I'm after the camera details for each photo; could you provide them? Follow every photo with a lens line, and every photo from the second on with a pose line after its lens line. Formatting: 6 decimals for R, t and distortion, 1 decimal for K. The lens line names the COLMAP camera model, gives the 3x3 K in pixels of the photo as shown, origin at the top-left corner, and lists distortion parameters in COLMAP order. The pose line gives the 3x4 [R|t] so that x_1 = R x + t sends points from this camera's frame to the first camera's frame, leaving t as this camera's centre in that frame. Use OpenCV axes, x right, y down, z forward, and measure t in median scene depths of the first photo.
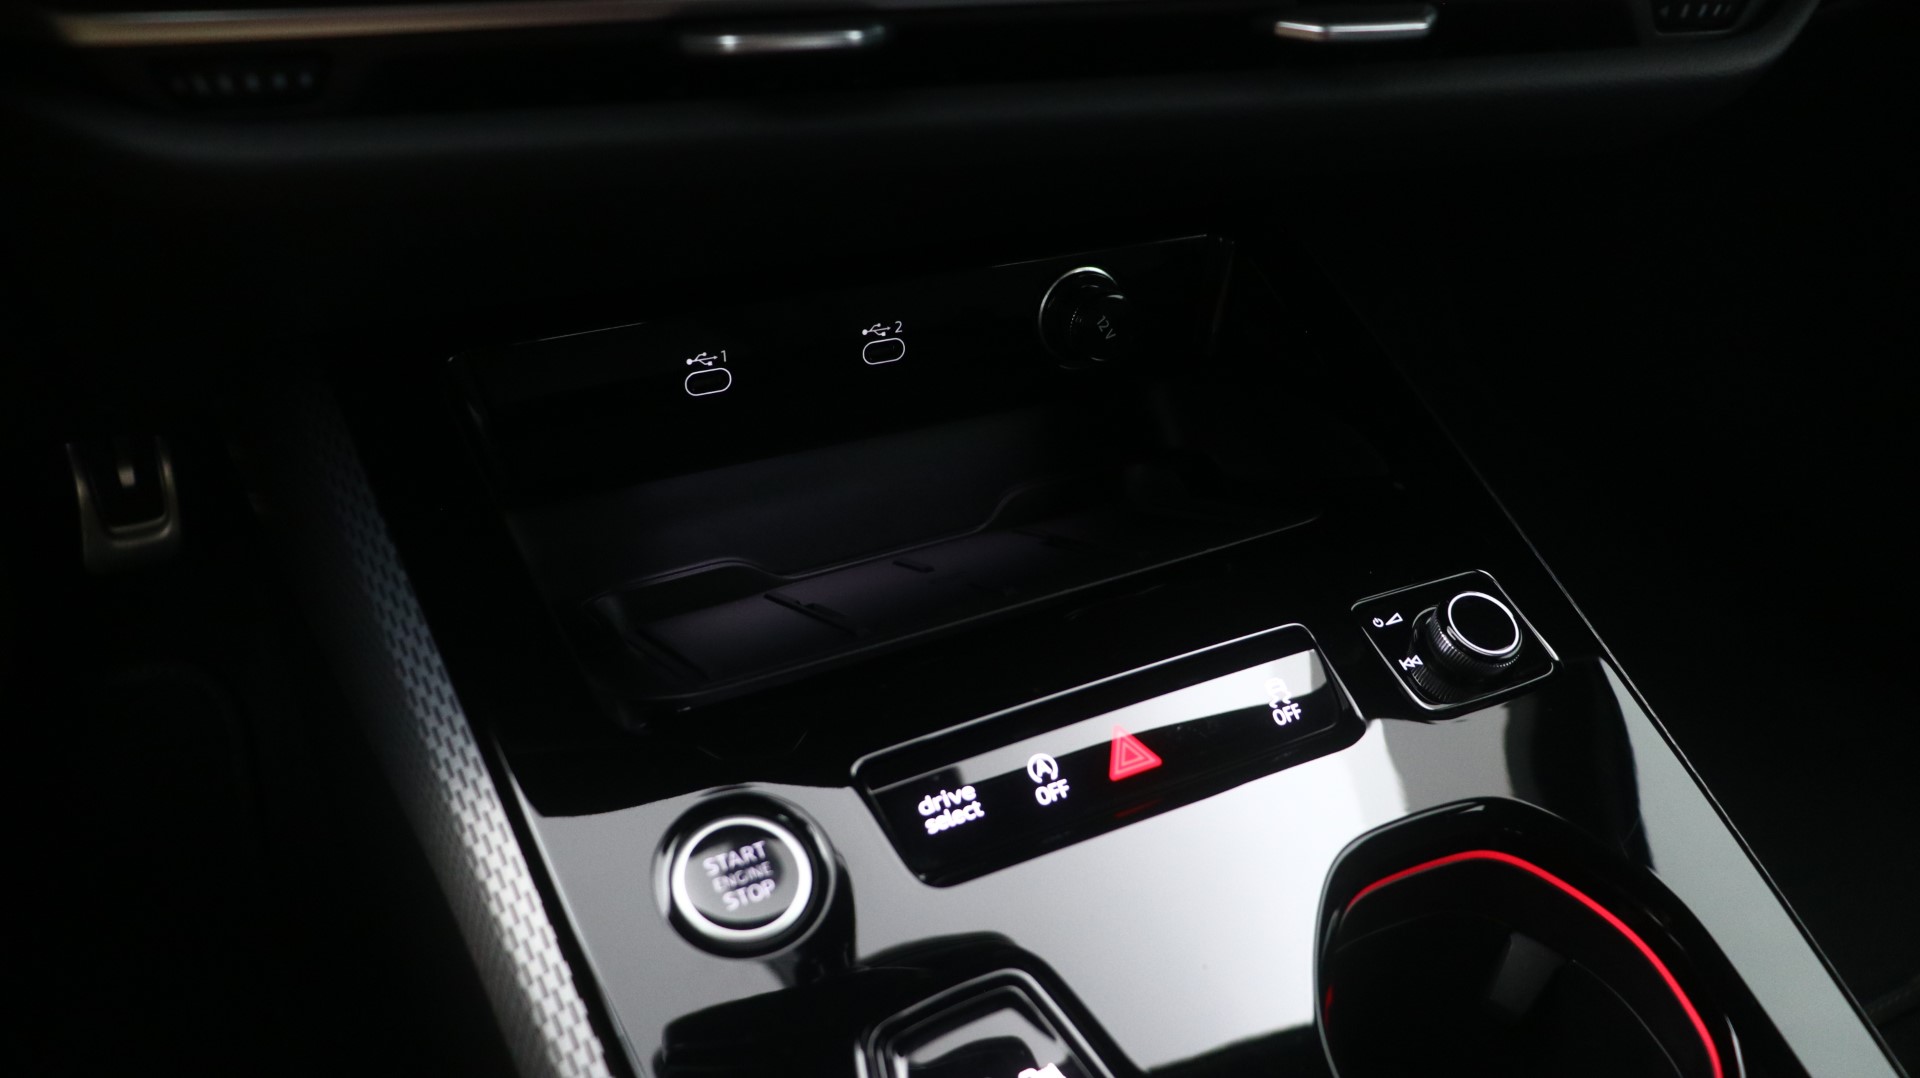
lens RADIAL K [[1538.4, 0, 969.8], [0, 1538.4, 533.1], [0, 0, 1]] dist [-0.016575, 0.022280]
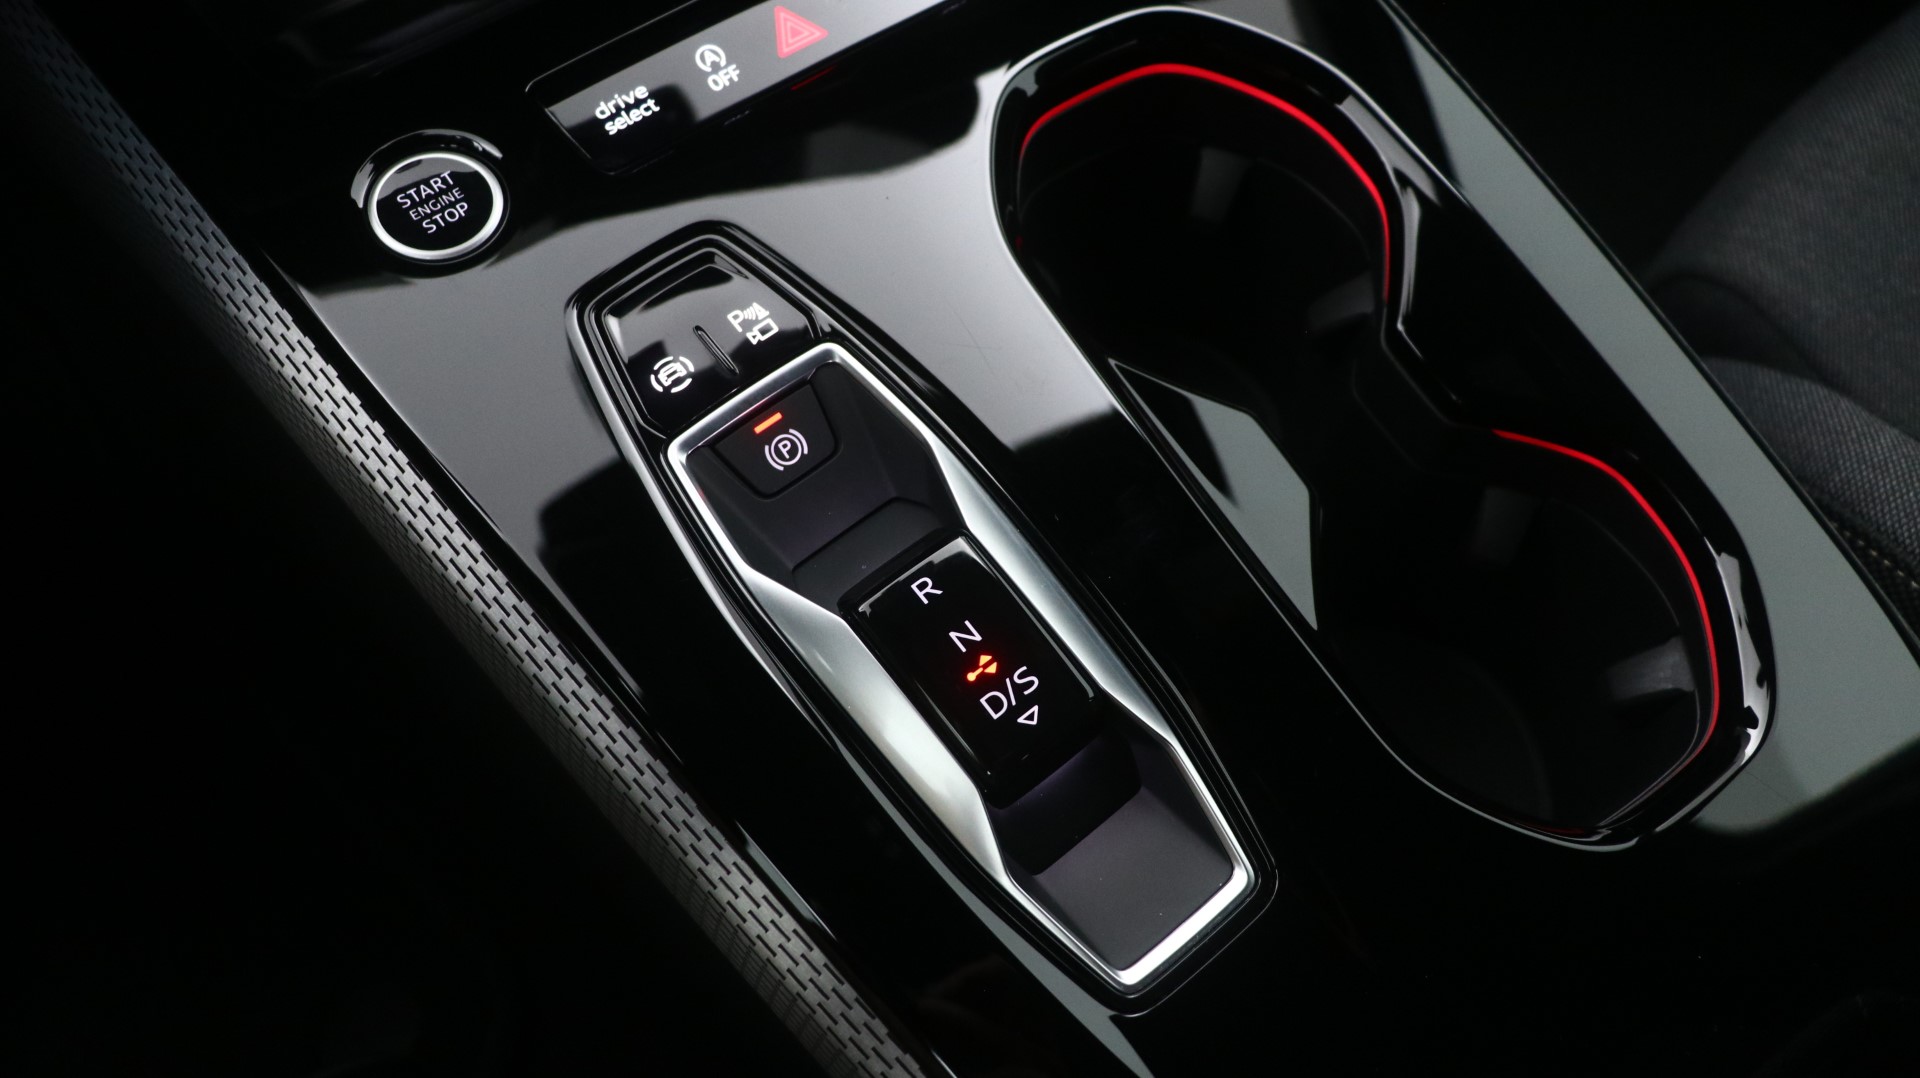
lens RADIAL K [[1538.4, 0, 954.4], [0, 1538.4, 550.7], [0, 0, 1]] dist [-0.016575, 0.022280]
pose [[0.976342, -0.214732, 0.025431, 0.104114], [0.198356, 0.936231, 0.290044, 0.185936], [-0.086091, -0.278138, 0.956675, -0.081026]]
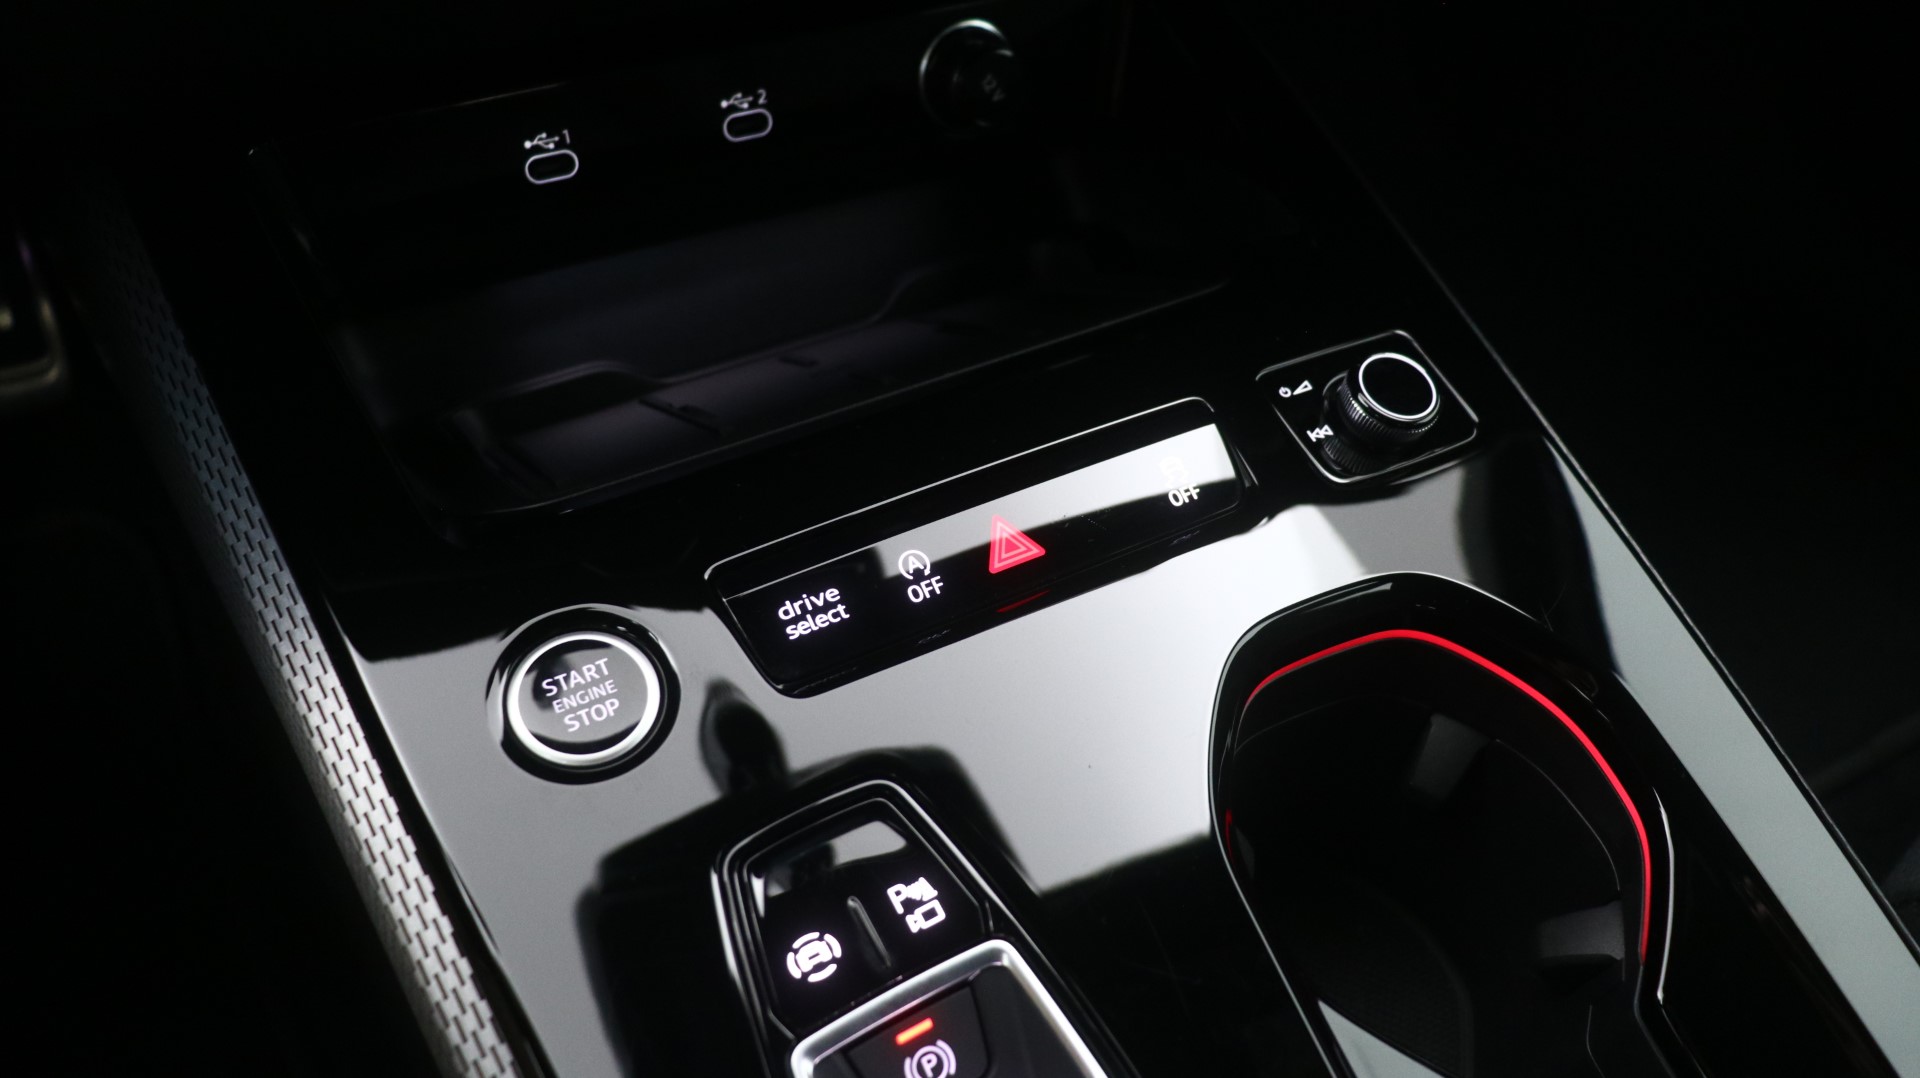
lens RADIAL K [[1538.4, 0, 962.4], [0, 1538.4, 527.7], [0, 0, 1]] dist [-0.016575, 0.022280]
pose [[0.998744, -0.050000, 0.003273, 0.070547], [0.049292, 0.992135, 0.115056, 0.025172], [-0.009001, -0.114750, 0.993354, 0.083547]]
